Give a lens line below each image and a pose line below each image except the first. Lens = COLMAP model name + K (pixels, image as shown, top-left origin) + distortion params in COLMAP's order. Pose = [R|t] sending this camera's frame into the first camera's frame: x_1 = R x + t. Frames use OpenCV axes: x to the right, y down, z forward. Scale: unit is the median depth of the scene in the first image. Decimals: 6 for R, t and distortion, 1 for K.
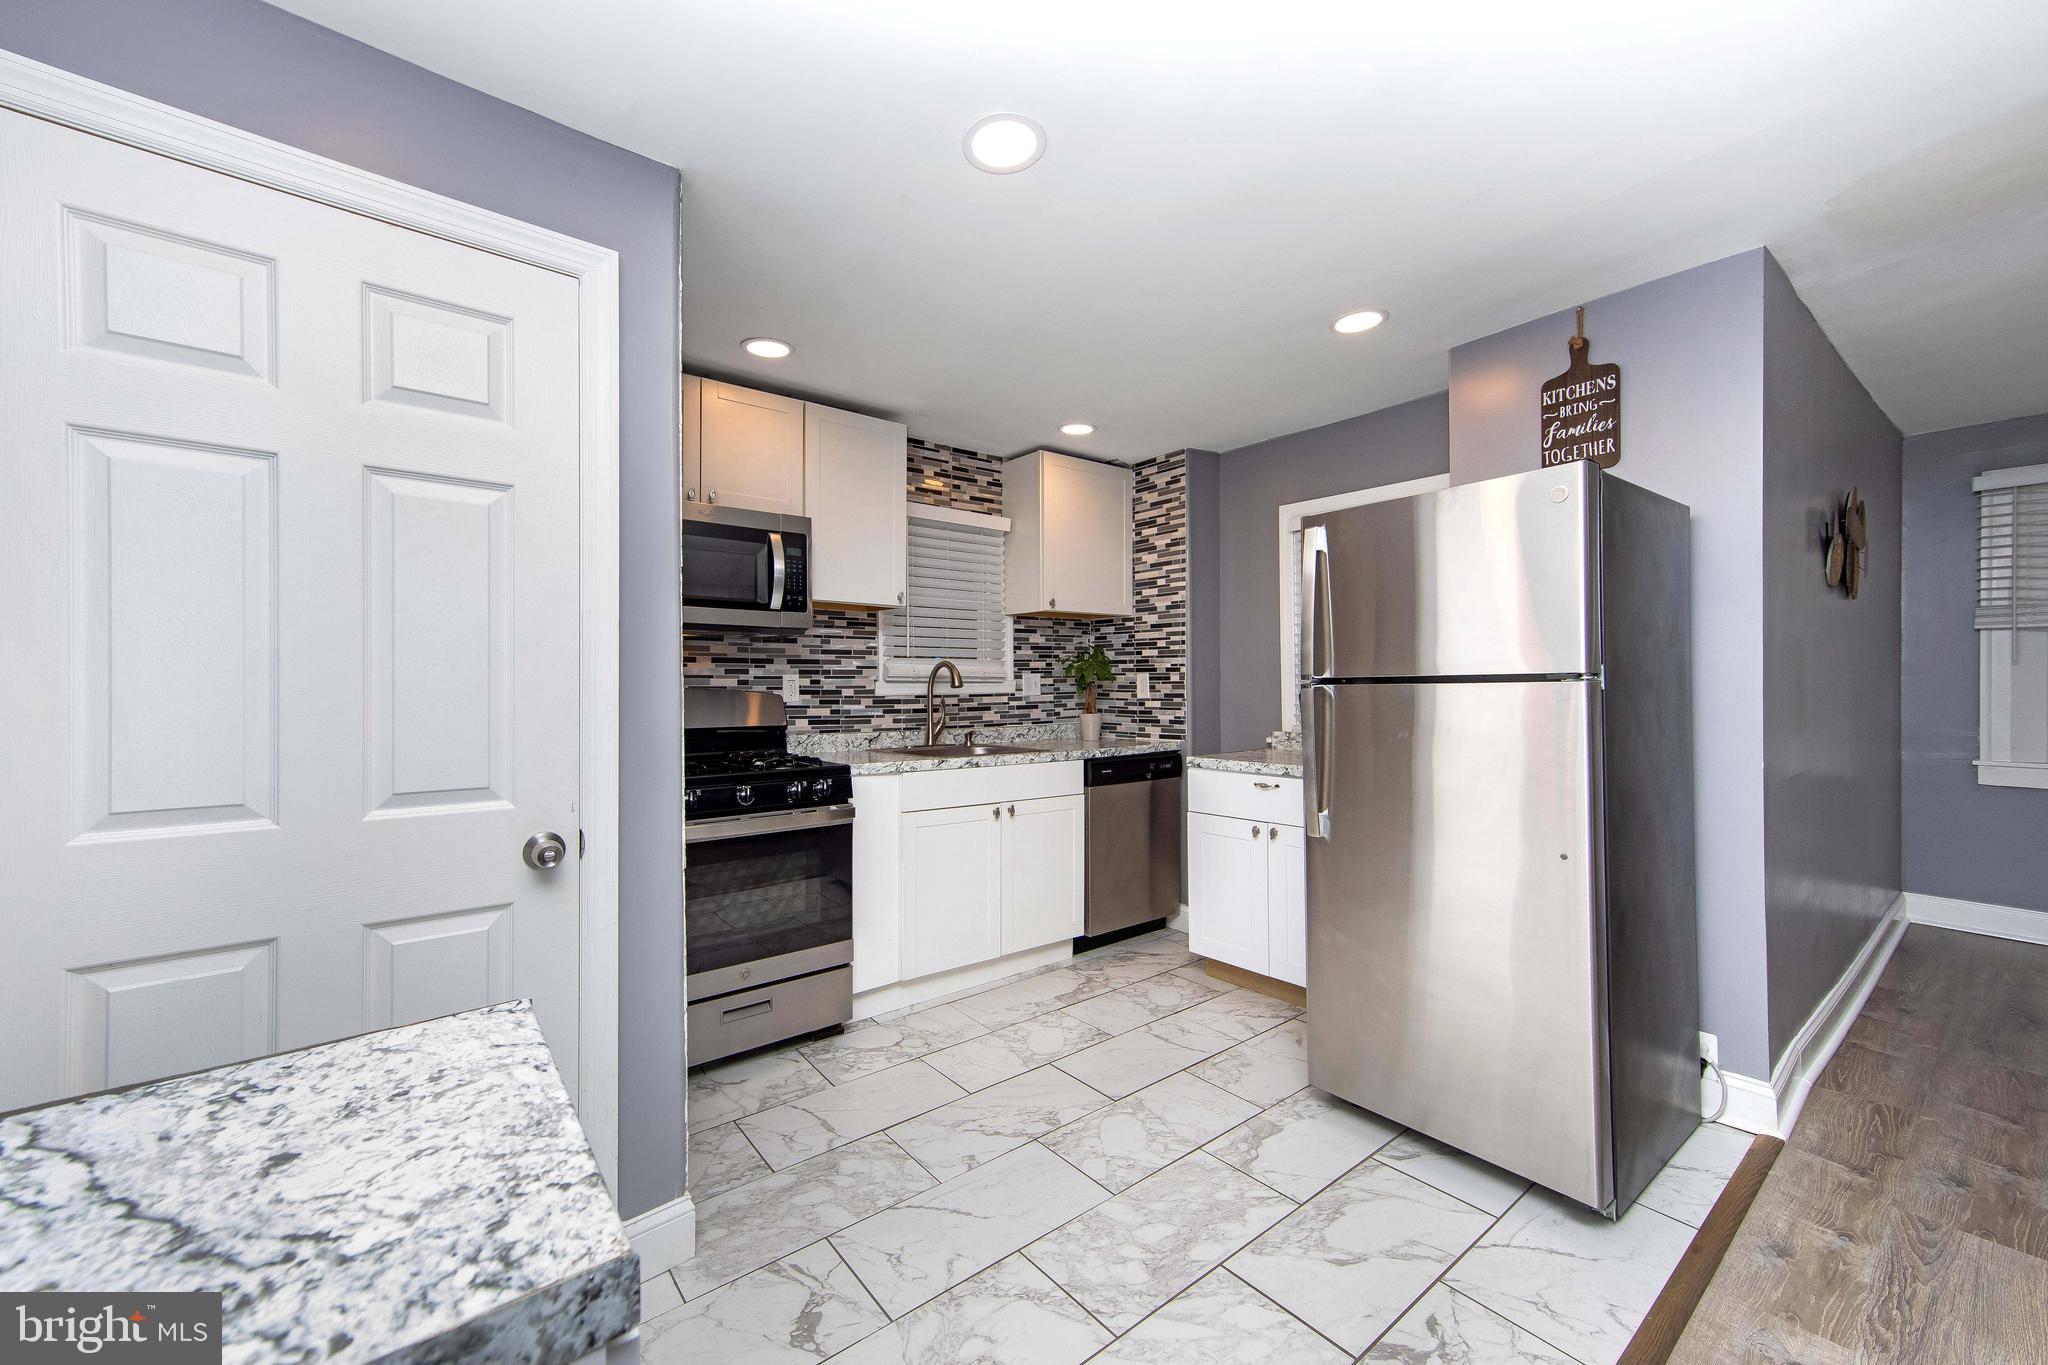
lens RADIAL K [[793.9, 0, 1017.3], [0, 793.9, 681.9], [0, 0, 1]] dist [0.004932, 0.000280]
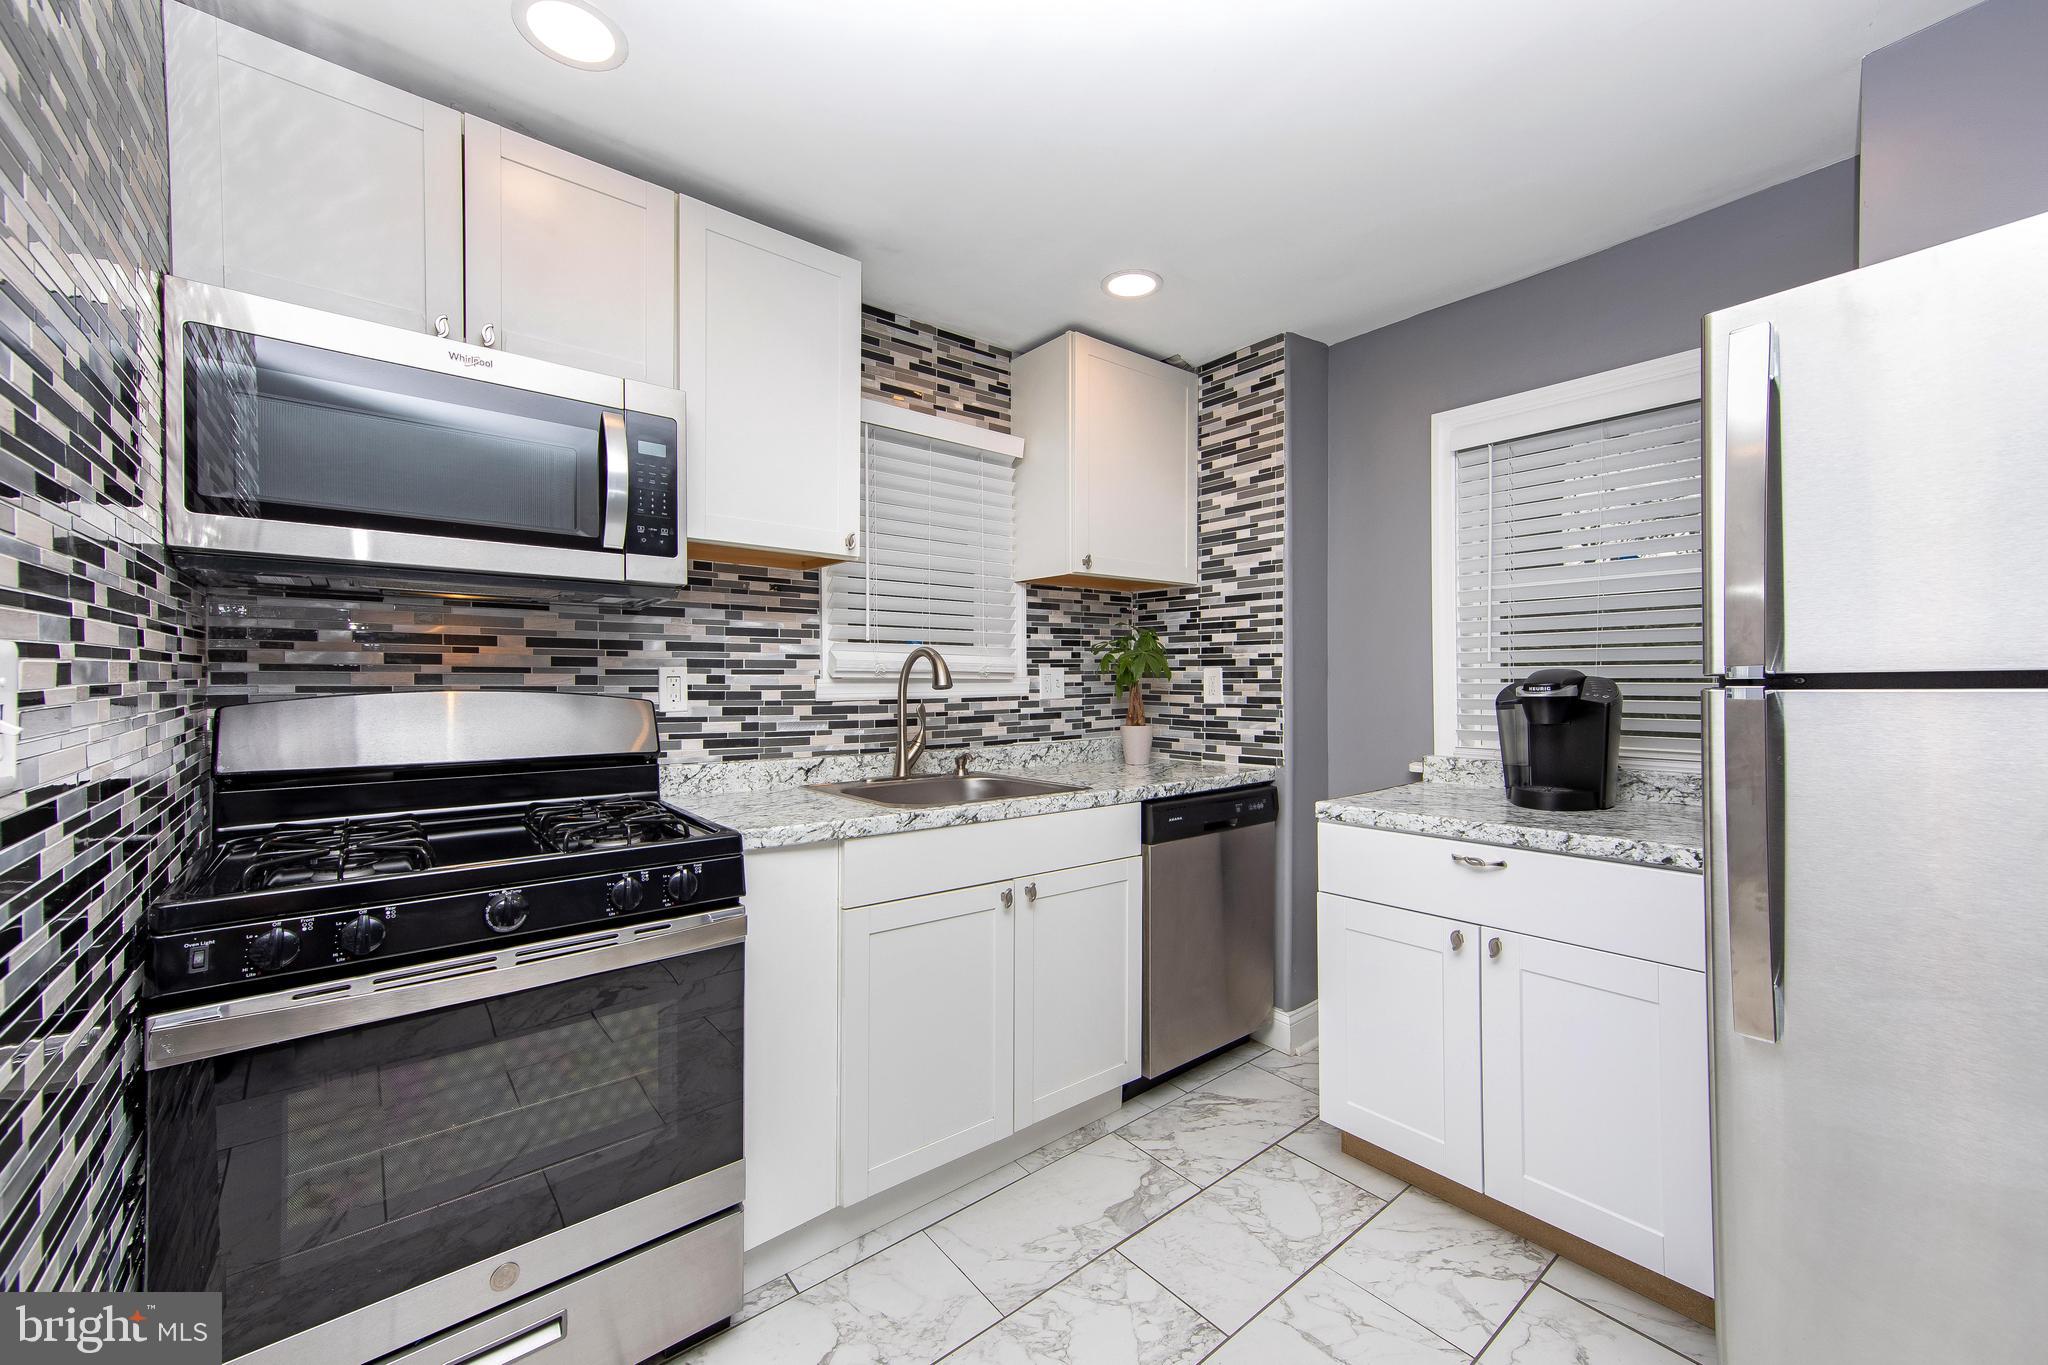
lens RADIAL K [[793.9, 0, 1017.3], [0, 793.9, 681.9], [0, 0, 1]] dist [0.004932, 0.000280]
pose [[0.999956, 0.002308, 0.009106, -0.021323], [-0.002349, 0.999987, 0.004446, -0.001120], [-0.009096, -0.004467, 0.999949, 0.350704]]
